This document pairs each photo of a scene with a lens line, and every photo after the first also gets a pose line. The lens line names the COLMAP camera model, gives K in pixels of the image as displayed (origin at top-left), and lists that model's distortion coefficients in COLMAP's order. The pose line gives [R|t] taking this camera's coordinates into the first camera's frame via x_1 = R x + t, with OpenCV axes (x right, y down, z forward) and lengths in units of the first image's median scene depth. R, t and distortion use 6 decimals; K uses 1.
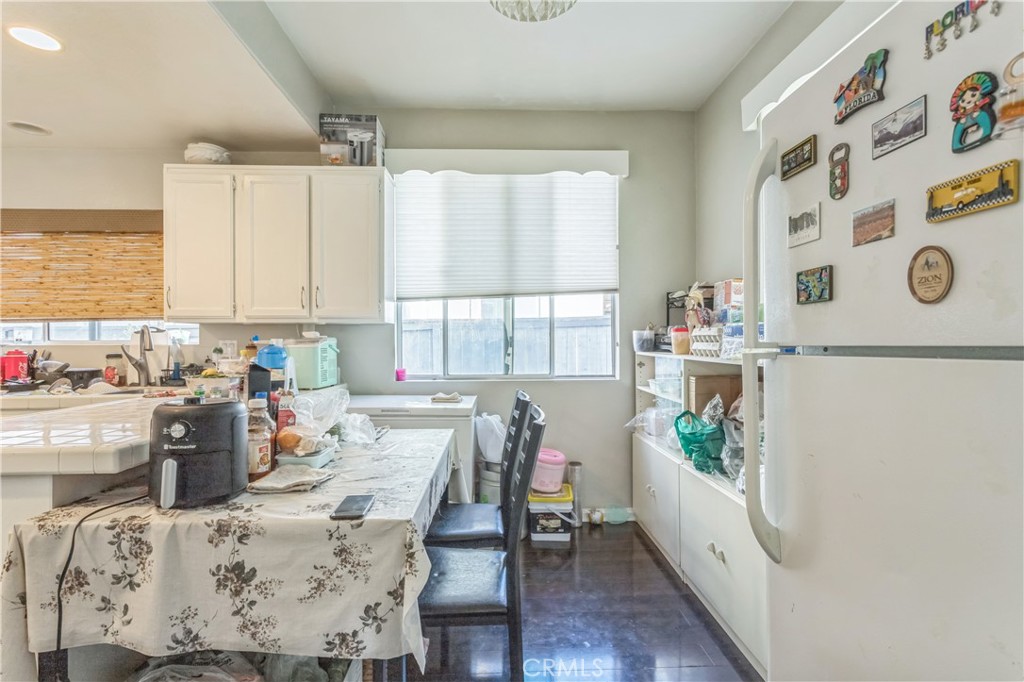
lens RADIAL K [[491.3, 0, 512.0], [0, 491.3, 341.9], [0, 0, 1]] dist [0.004725, 0.000500]
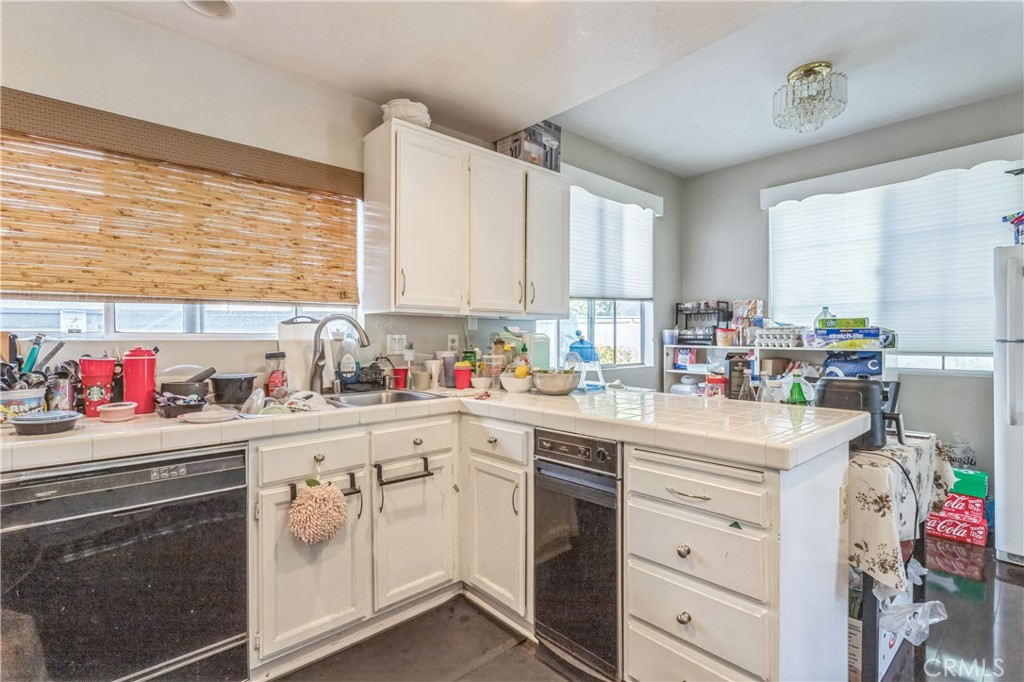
lens RADIAL K [[491.3, 0, 513.0], [0, 491.3, 338.9], [0, 0, 1]] dist [0.004725, 0.000500]
pose [[0.764095, 0.001891, 0.645101, -0.969353], [-0.003471, 0.999993, 0.001181, 0.002481], [-0.645094, -0.003142, 0.764097, 0.226271]]
